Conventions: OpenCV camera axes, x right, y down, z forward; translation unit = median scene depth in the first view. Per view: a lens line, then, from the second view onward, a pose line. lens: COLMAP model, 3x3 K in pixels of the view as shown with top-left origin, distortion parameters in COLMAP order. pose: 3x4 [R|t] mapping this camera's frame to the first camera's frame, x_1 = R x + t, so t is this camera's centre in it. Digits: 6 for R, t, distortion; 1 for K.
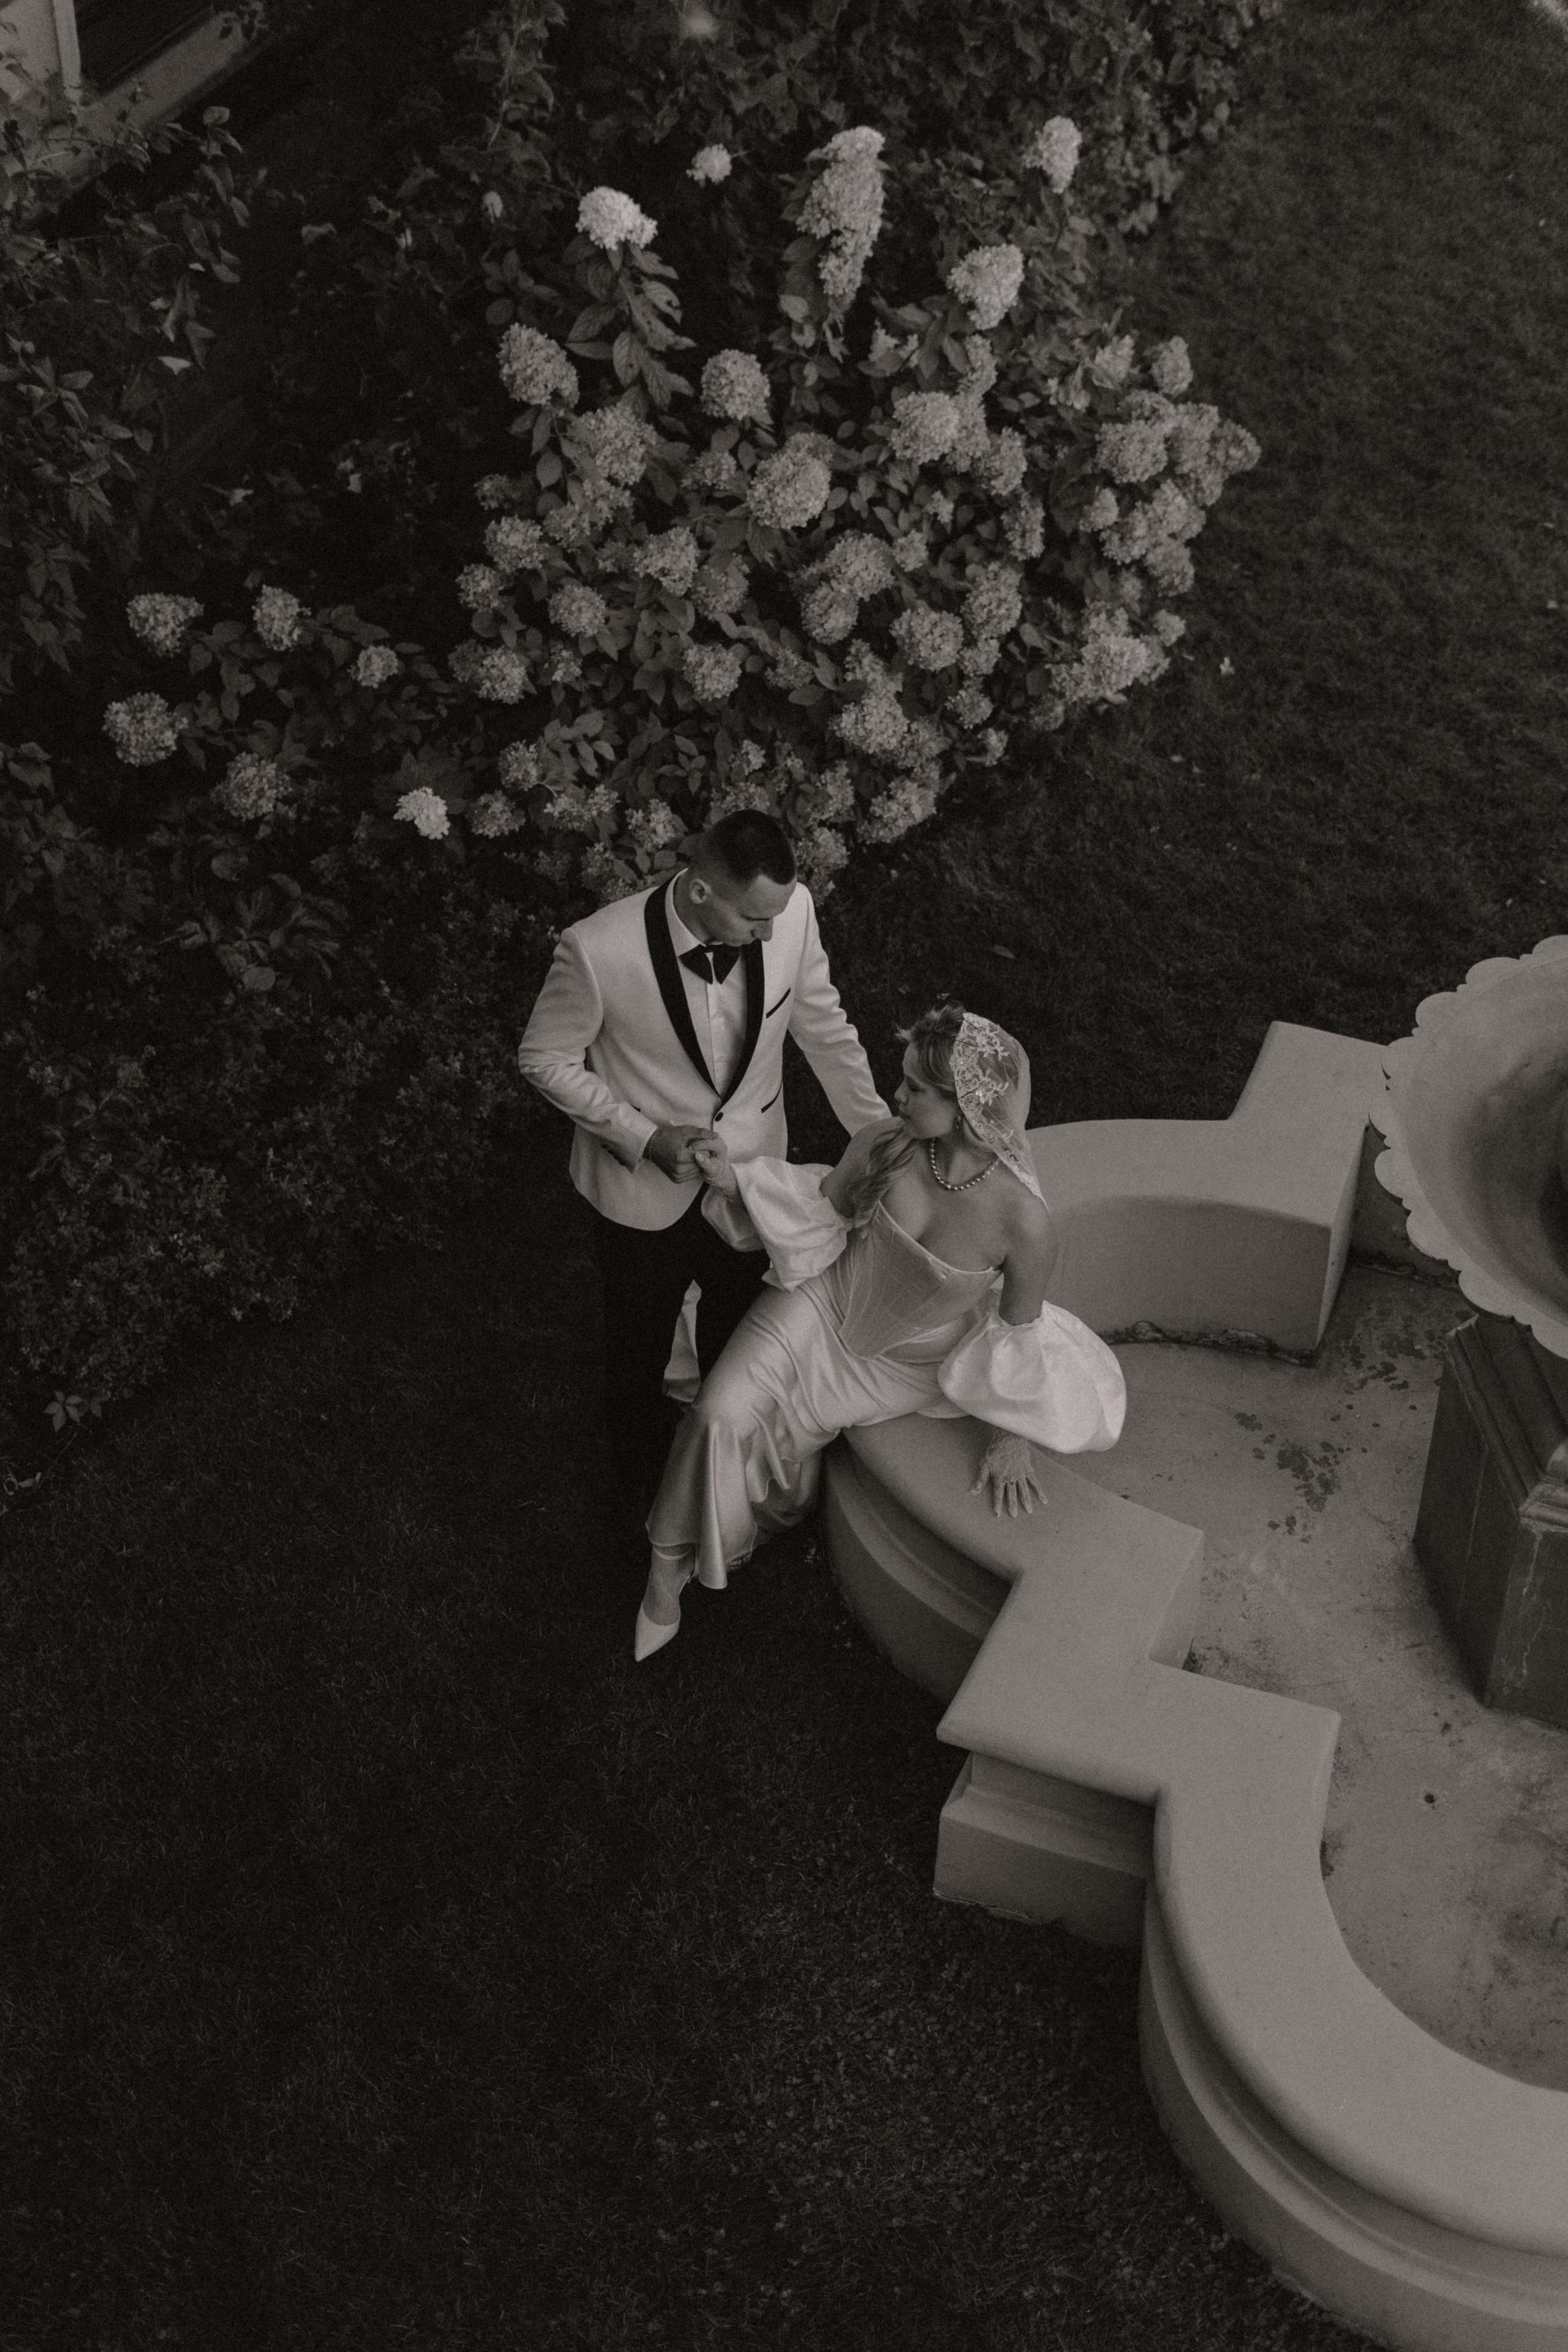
lens RADIAL K [[3394.6, 0, 788.5], [0, 3394.6, 1156.2], [0, 0, 1]] dist [-0.006399, 0.014936]
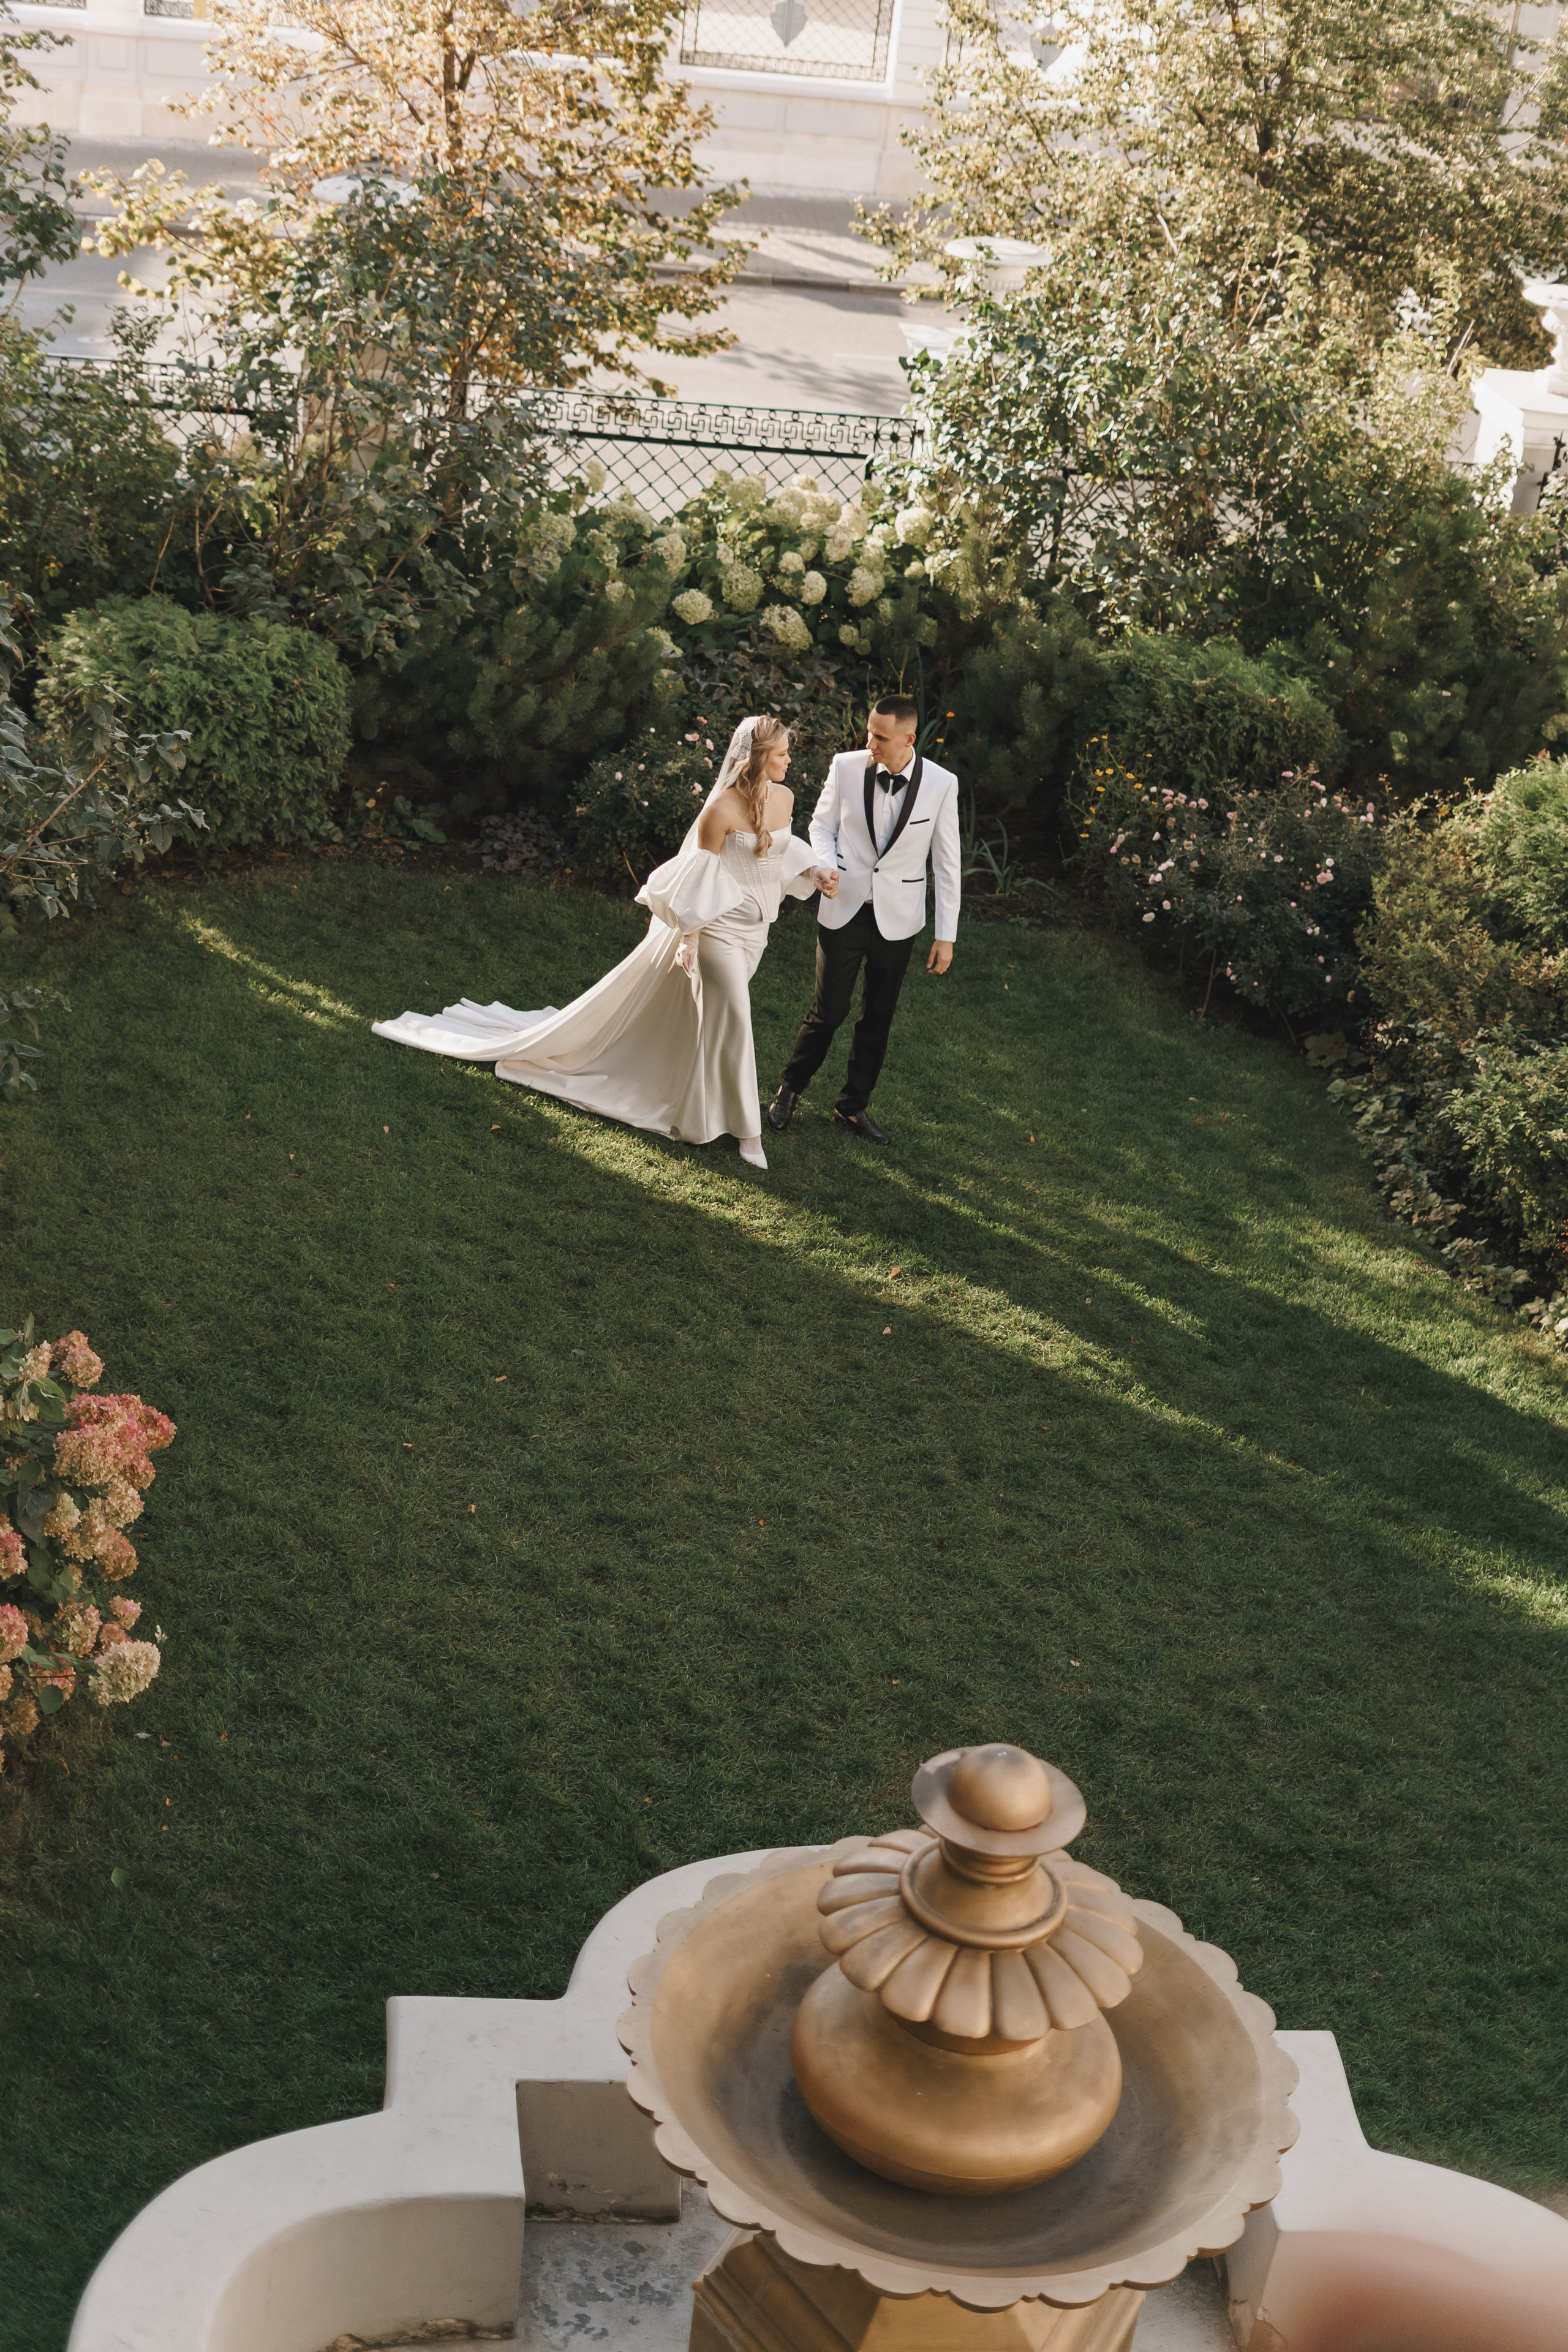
lens RADIAL K [[3376.7, 0, 784.0], [0, 3376.7, 1176.0], [0, 0, 1]] dist [-0.013050, 0.016560]
pose [[0.894390, -0.114330, 0.432429, -0.145548], [0.211048, 0.960264, -0.182624, -0.060381], [-0.394367, 0.254601, 0.882980, -0.000828]]
